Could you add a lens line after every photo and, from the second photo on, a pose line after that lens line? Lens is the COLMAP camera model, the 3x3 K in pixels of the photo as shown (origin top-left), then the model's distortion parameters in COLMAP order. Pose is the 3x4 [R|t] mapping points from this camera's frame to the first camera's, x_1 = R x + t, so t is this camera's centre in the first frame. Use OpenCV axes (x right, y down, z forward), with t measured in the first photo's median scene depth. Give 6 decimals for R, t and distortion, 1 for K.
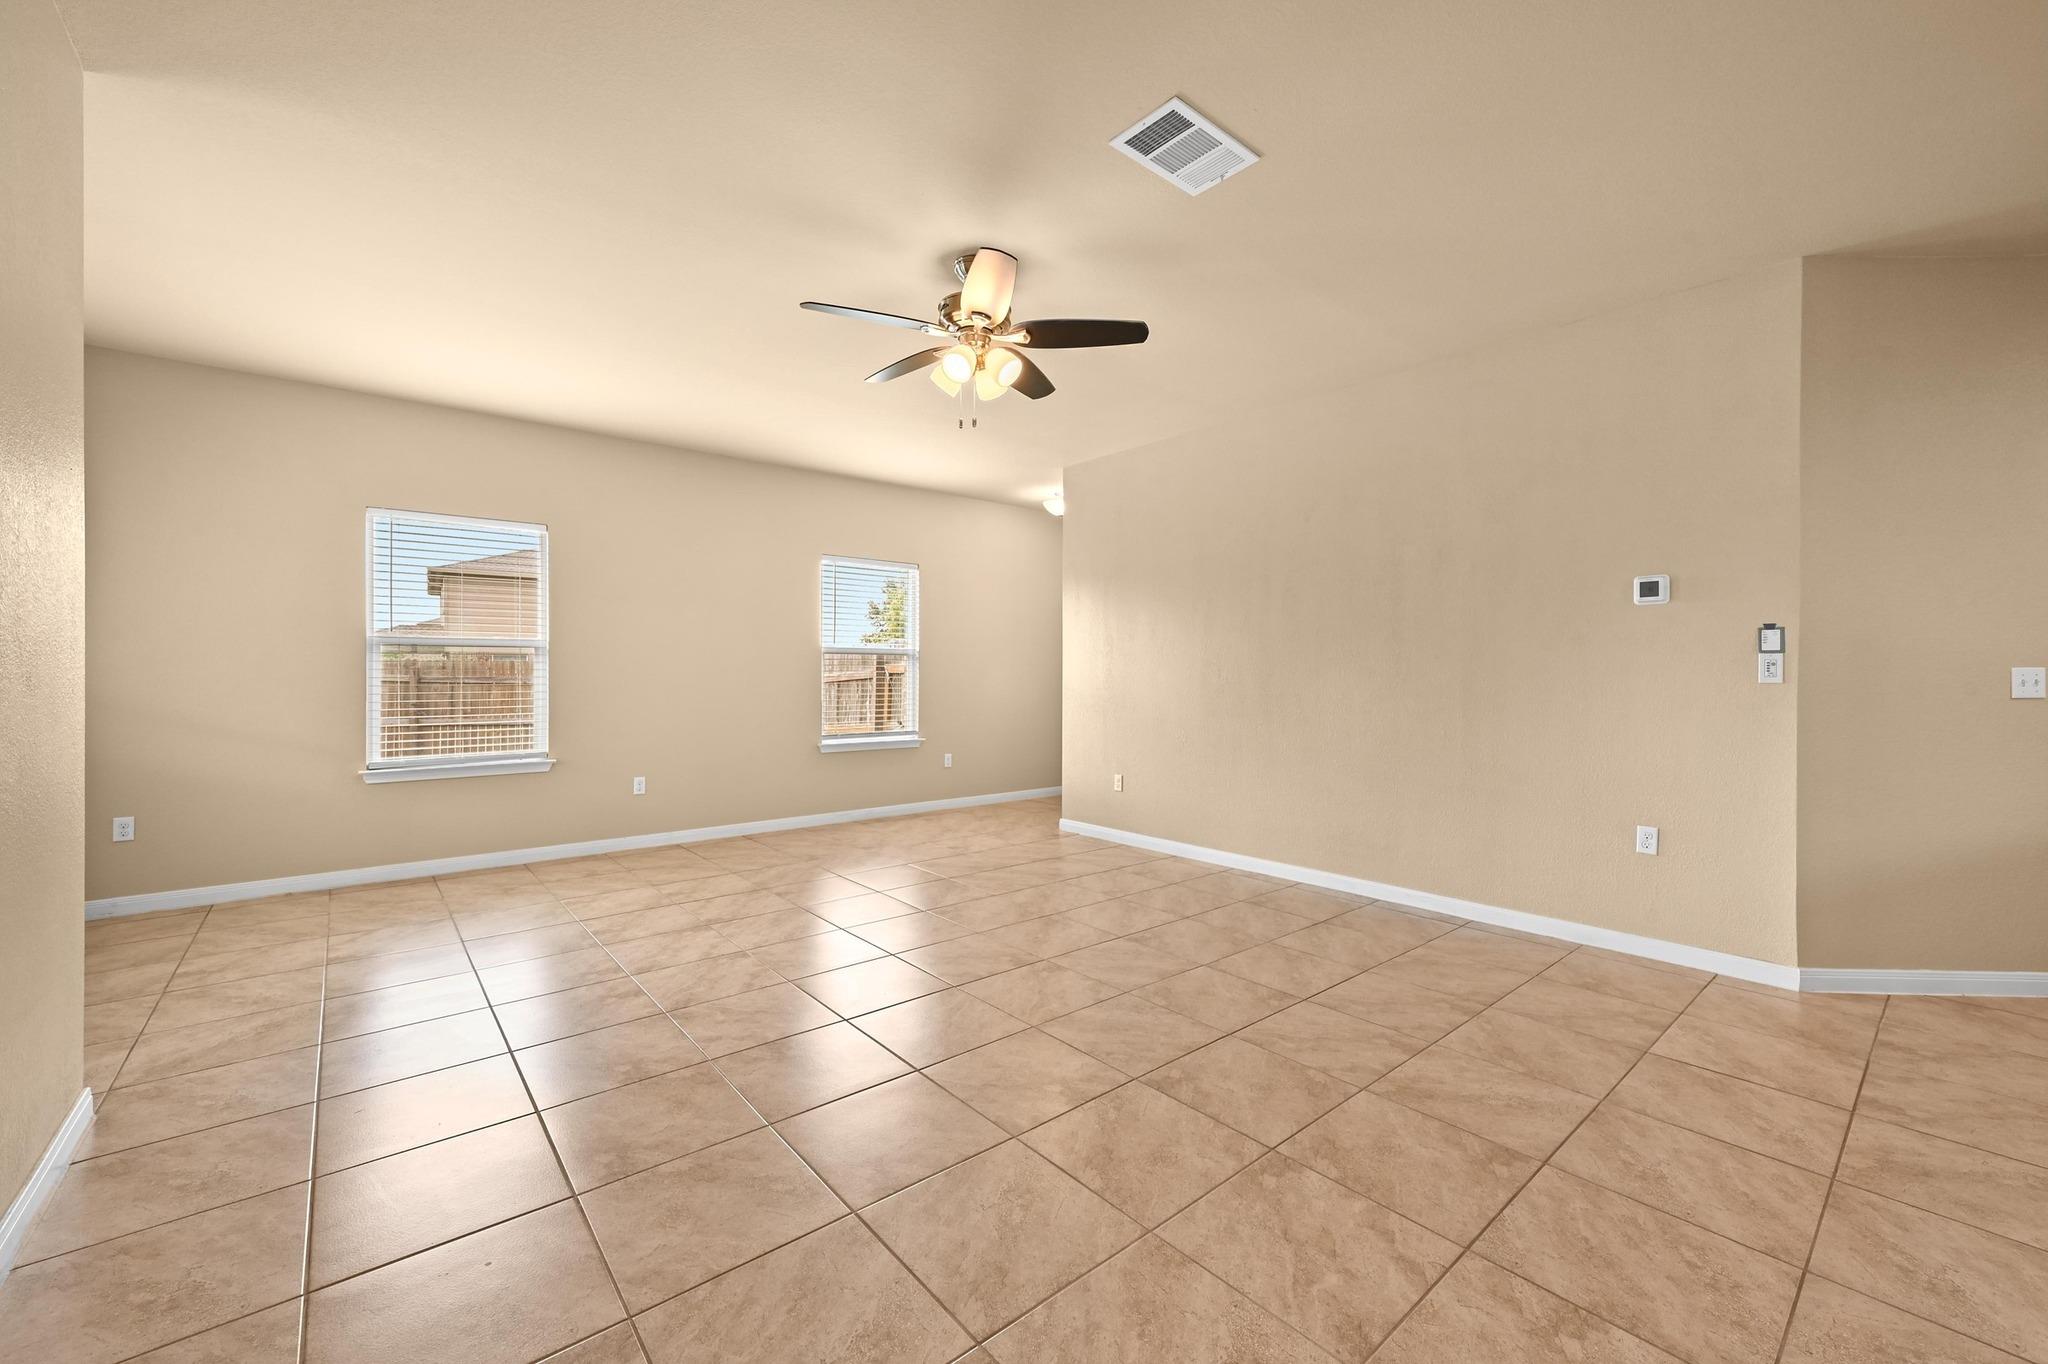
lens RADIAL K [[812.5, 0, 1020.8], [0, 812.5, 679.7], [0, 0, 1]] dist [0.000235, 0.000423]
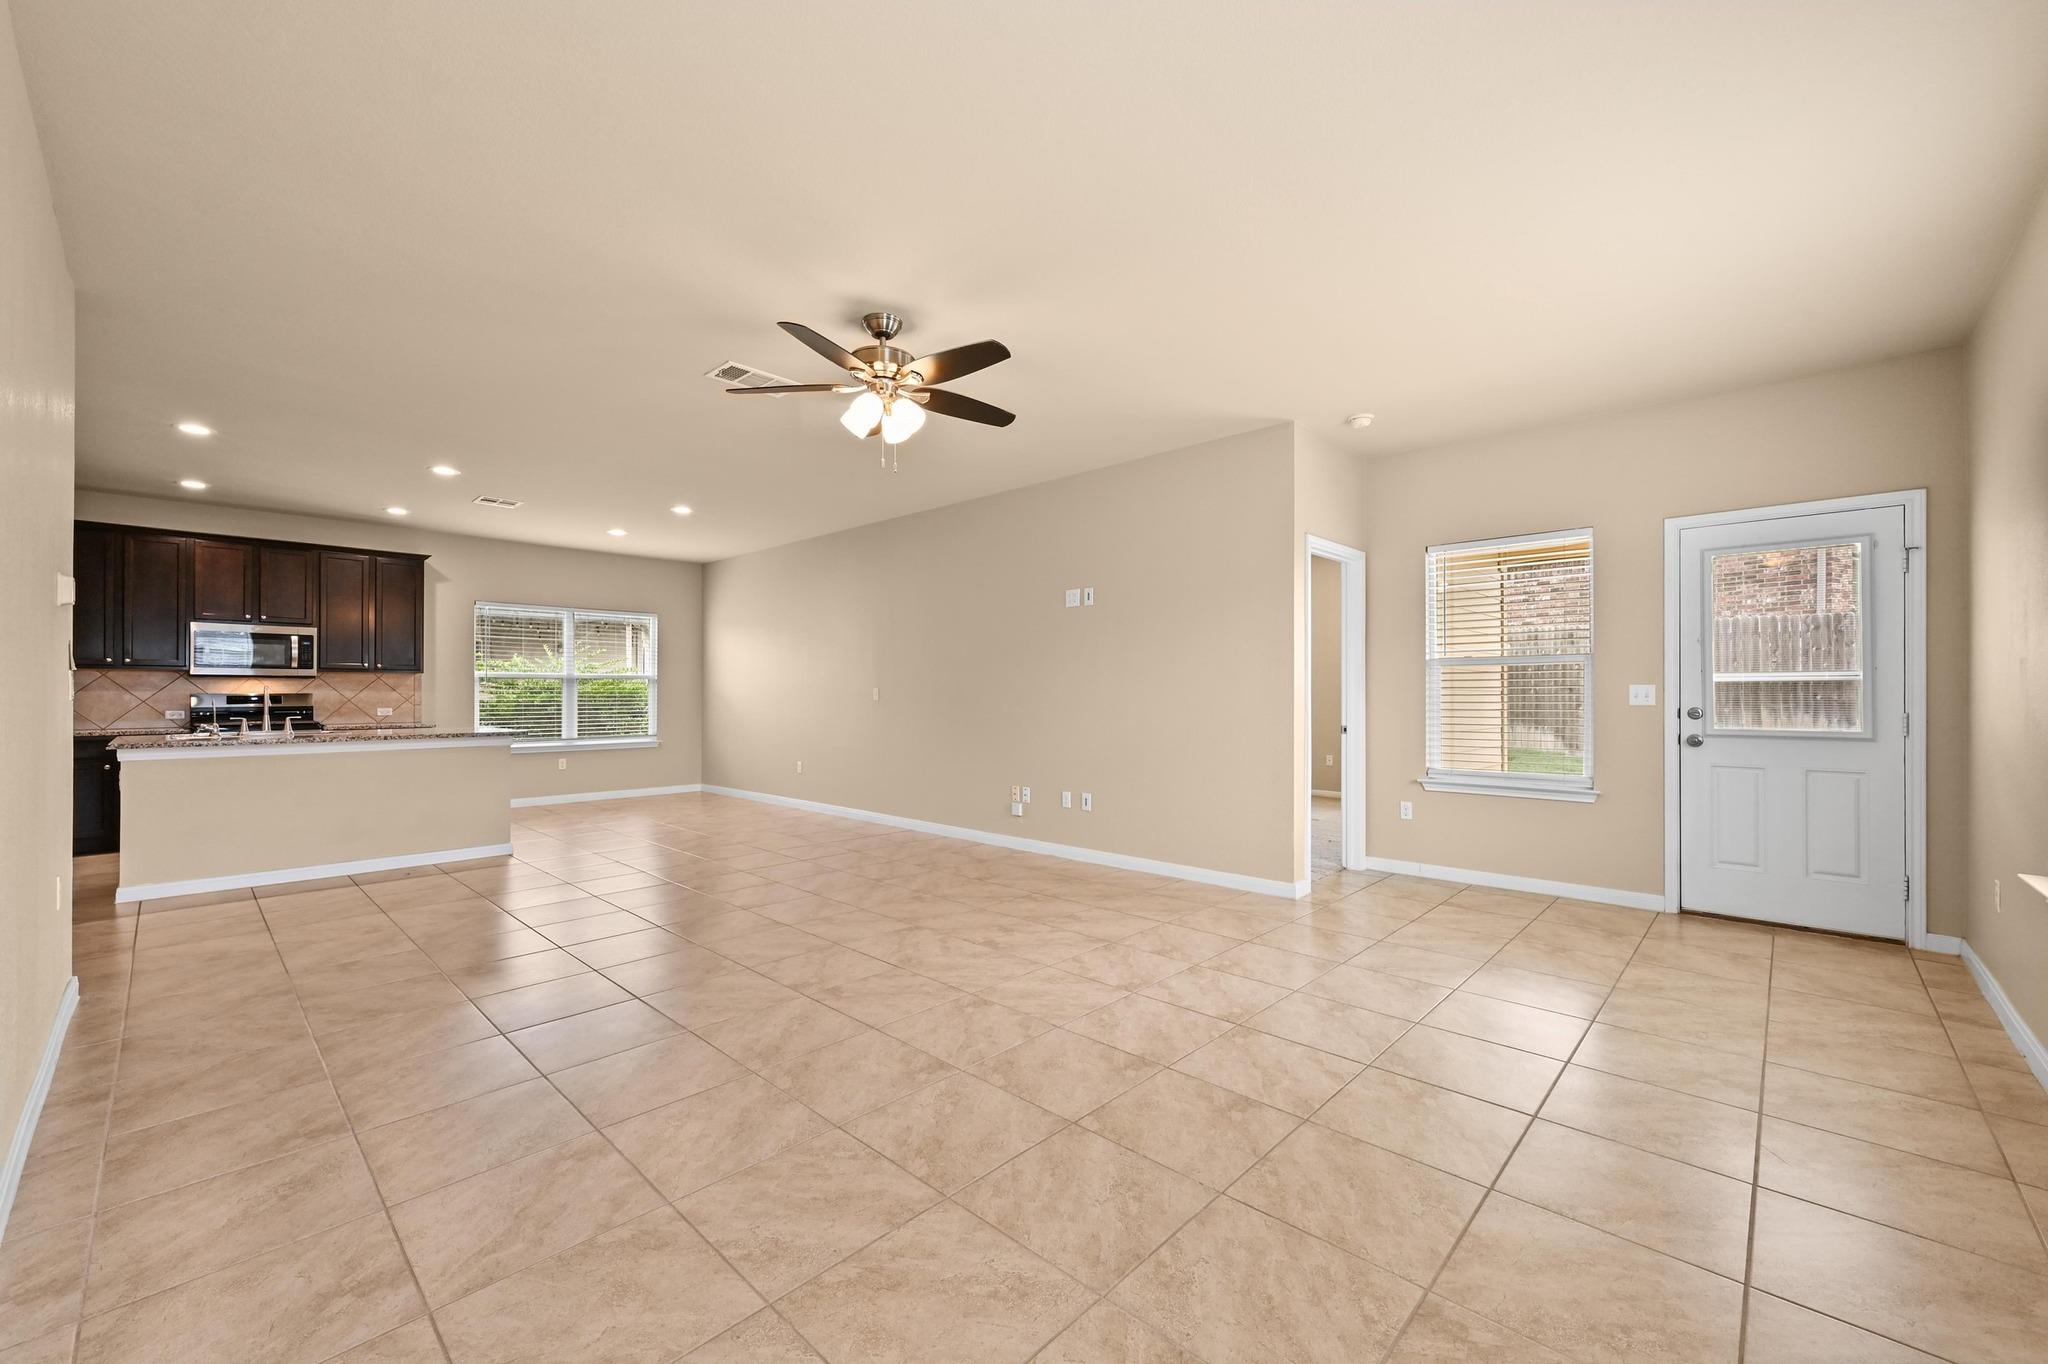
lens RADIAL K [[812.7, 0, 1028.2], [0, 812.7, 694.4], [0, 0, 1]] dist [0.000526, 0.000121]
pose [[-0.992819, -0.004550, -0.119540, -0.100368], [-0.005570, 0.999951, 0.008194, -0.014531], [0.119496, 0.008801, -0.992796, 1.778859]]
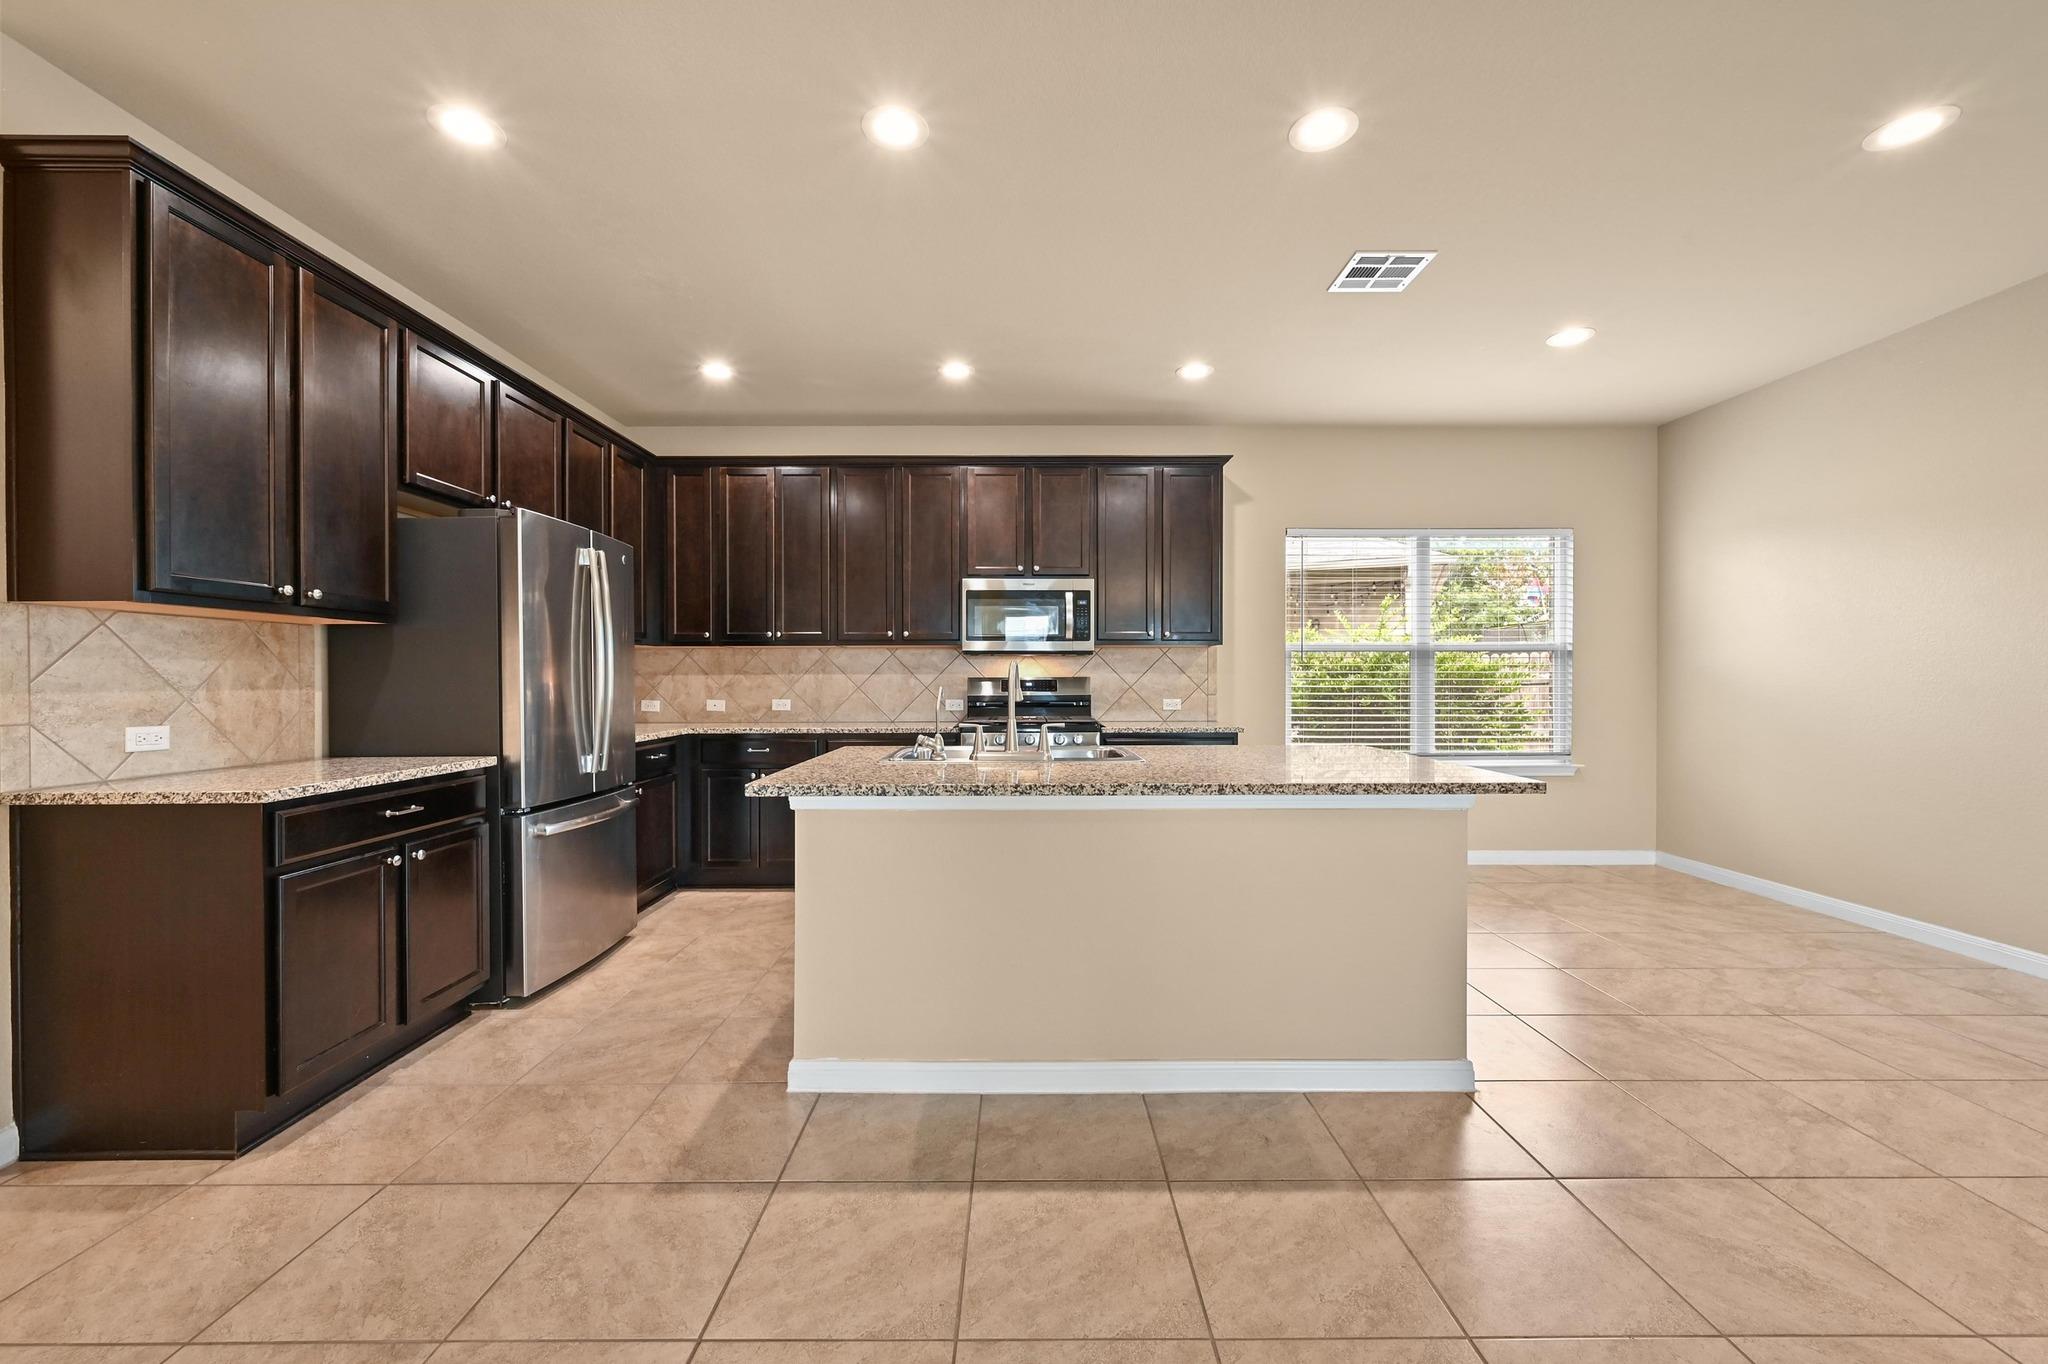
lens RADIAL K [[810.3, 0, 1027.9], [0, 810.3, 679.8], [0, 0, 1]] dist [0.000845, 0.000224]
pose [[-0.768395, -0.004121, 0.639963, 0.579268], [0.003103, 0.999944, 0.010165, -0.000872], [-0.639969, 0.009796, -0.768338, 0.752374]]
